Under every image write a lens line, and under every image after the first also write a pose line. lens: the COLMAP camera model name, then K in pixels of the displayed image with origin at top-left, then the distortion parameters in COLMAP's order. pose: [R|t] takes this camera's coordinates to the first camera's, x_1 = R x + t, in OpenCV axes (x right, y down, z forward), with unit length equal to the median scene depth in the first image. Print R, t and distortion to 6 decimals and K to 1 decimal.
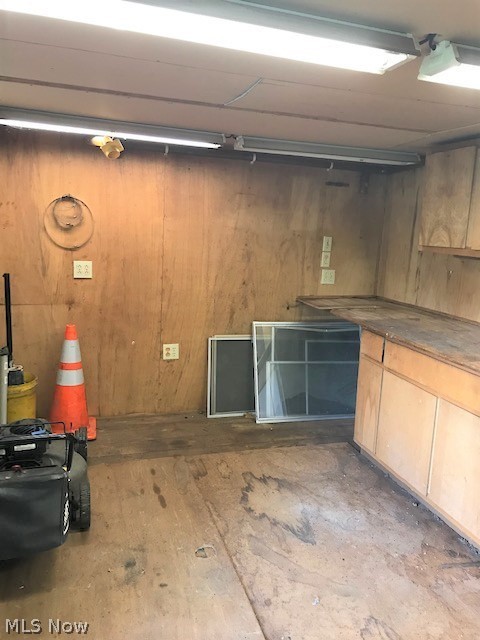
lens RADIAL K [[516.9, 0, 239.6], [0, 516.9, 316.4], [0, 0, 1]] dist [0.013603, -0.031867]
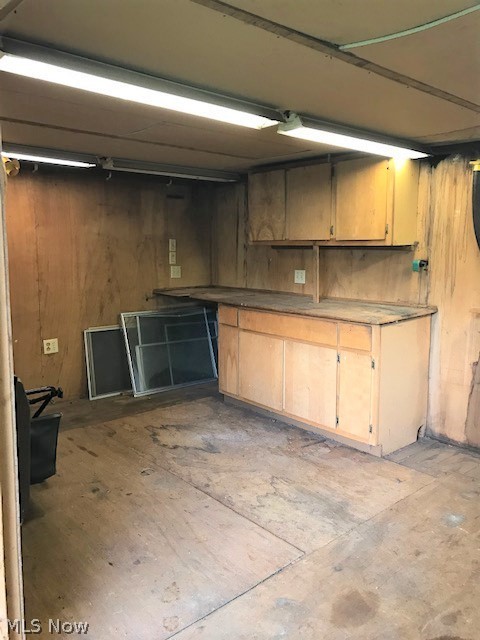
lens RADIAL K [[516.9, 0, 240.4], [0, 516.9, 321.5], [0, 0, 1]] dist [0.013603, -0.031867]
pose [[0.911383, -0.102163, 0.398677, -0.238743], [0.109037, 0.994023, 0.005463, 0.063730], [-0.396853, 0.038492, 0.917075, -0.230115]]
